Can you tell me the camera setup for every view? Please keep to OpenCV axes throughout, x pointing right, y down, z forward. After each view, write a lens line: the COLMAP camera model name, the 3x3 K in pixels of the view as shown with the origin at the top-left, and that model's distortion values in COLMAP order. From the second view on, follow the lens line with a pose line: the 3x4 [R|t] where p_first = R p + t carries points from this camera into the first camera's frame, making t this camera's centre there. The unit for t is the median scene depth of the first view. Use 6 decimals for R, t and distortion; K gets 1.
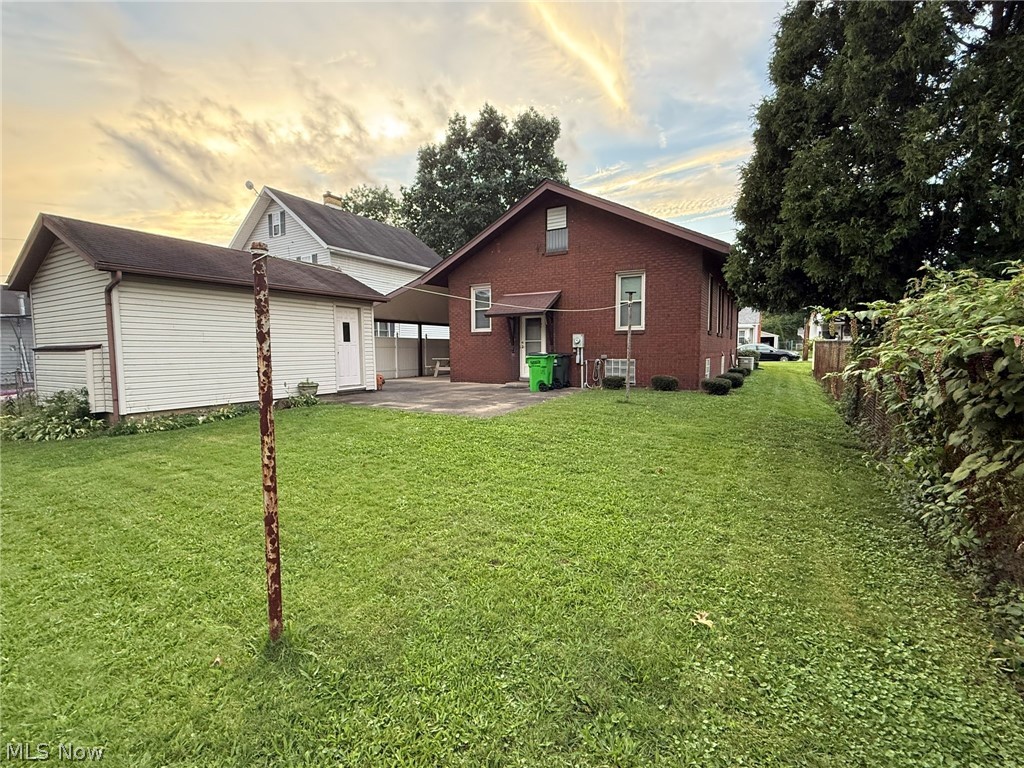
lens RADIAL K [[455.8, 0, 512.1], [0, 455.8, 385.2], [0, 0, 1]] dist [-0.004422, -0.000215]
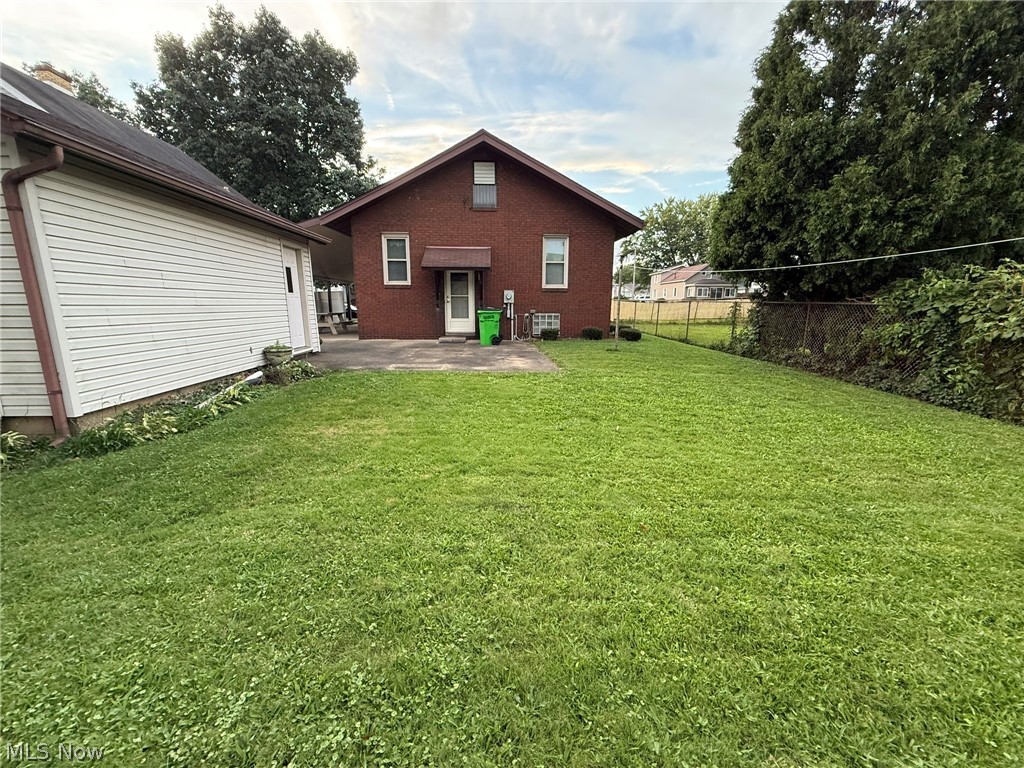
lens RADIAL K [[407.7, 0, 510.1], [0, 407.7, 383.8], [0, 0, 1]] dist [0.000084, -0.000585]
pose [[0.843721, -0.093930, 0.528500, -0.373374], [0.032244, 0.991661, 0.124773, -0.012367], [-0.535813, -0.088233, 0.839714, 0.162936]]
